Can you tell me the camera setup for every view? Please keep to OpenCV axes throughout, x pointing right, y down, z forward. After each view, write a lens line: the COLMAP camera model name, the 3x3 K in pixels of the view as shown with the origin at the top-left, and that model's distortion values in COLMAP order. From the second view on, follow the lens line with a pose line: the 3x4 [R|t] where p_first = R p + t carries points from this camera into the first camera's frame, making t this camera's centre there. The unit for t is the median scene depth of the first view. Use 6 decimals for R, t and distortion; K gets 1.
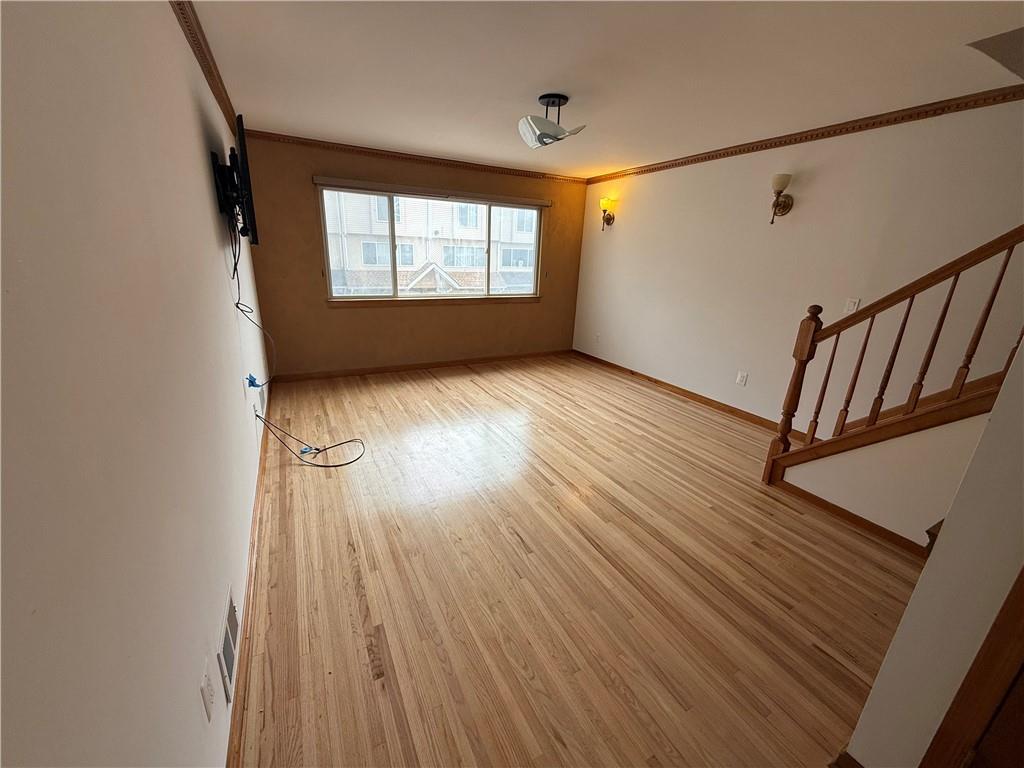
lens RADIAL K [[410.7, 0, 512.5], [0, 410.7, 383.2], [0, 0, 1]] dist [0.001507, -0.000160]
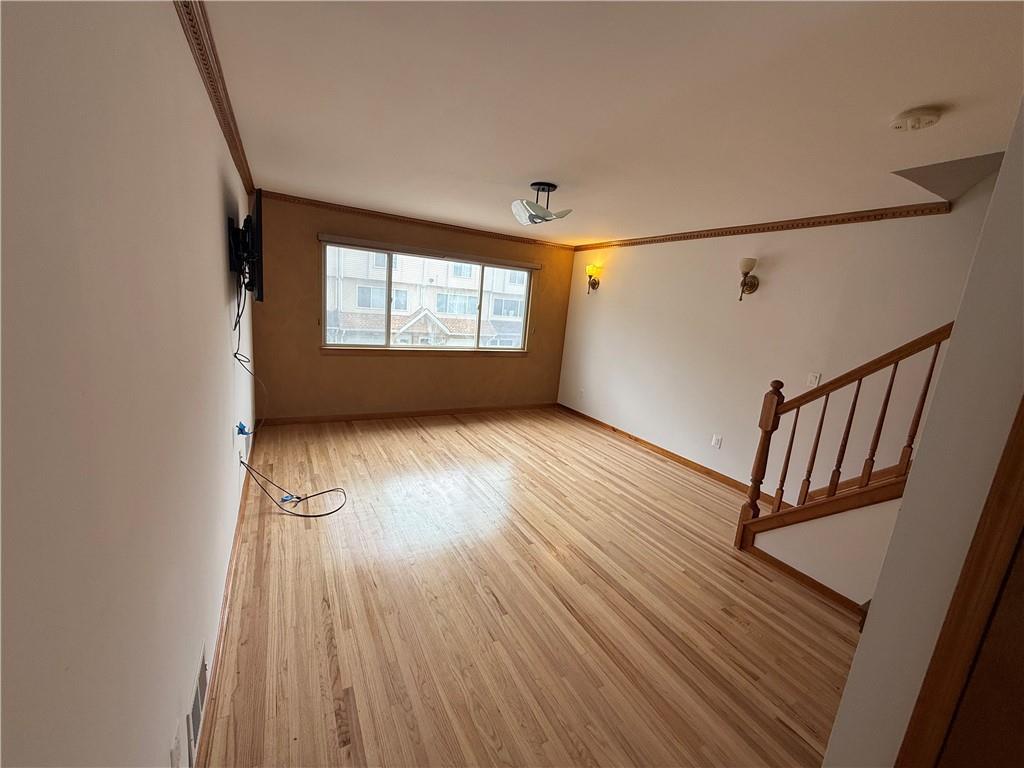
lens RADIAL K [[410.7, 0, 512.1], [0, 410.7, 383.0], [0, 0, 1]] dist [0.001507, -0.000160]
pose [[0.998643, 0.043935, 0.027960, 0.006097], [-0.040528, 0.992820, -0.112542, -0.030231], [-0.032704, 0.111256, 0.993254, -0.052328]]
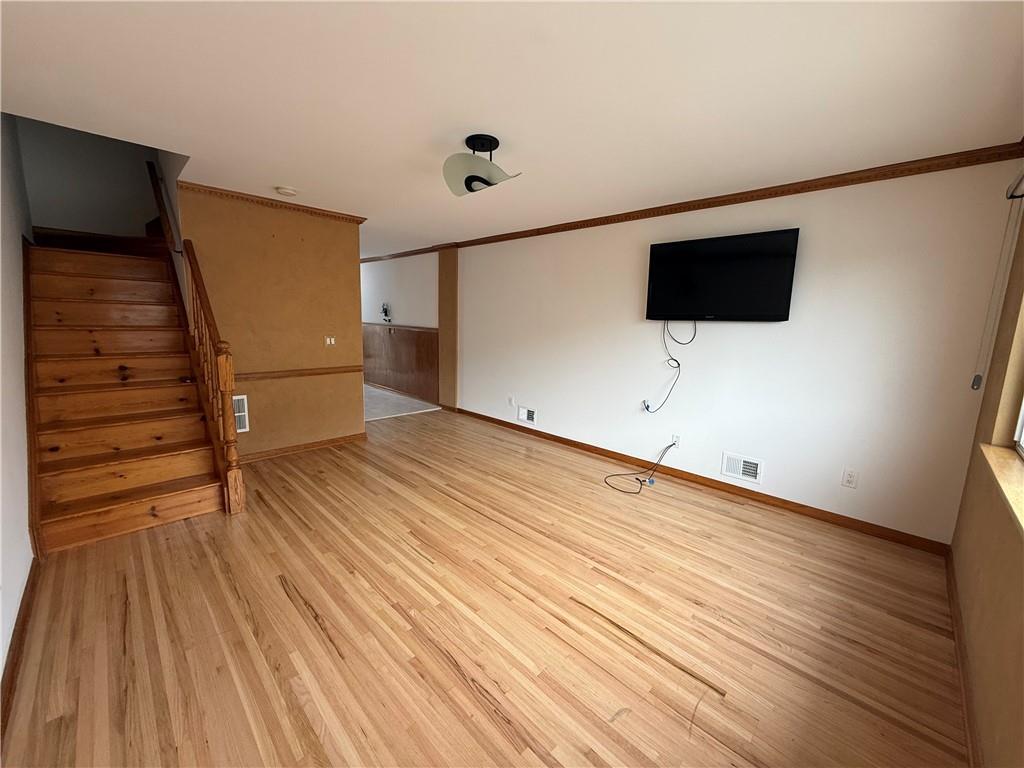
lens RADIAL K [[410.7, 0, 510.6], [0, 410.7, 383.0], [0, 0, 1]] dist [0.001507, -0.000160]
pose [[-0.955489, -0.017927, -0.294483, 0.305787], [-0.148614, 0.891513, 0.427923, -0.647978], [0.254864, 0.452640, -0.854495, 2.101923]]
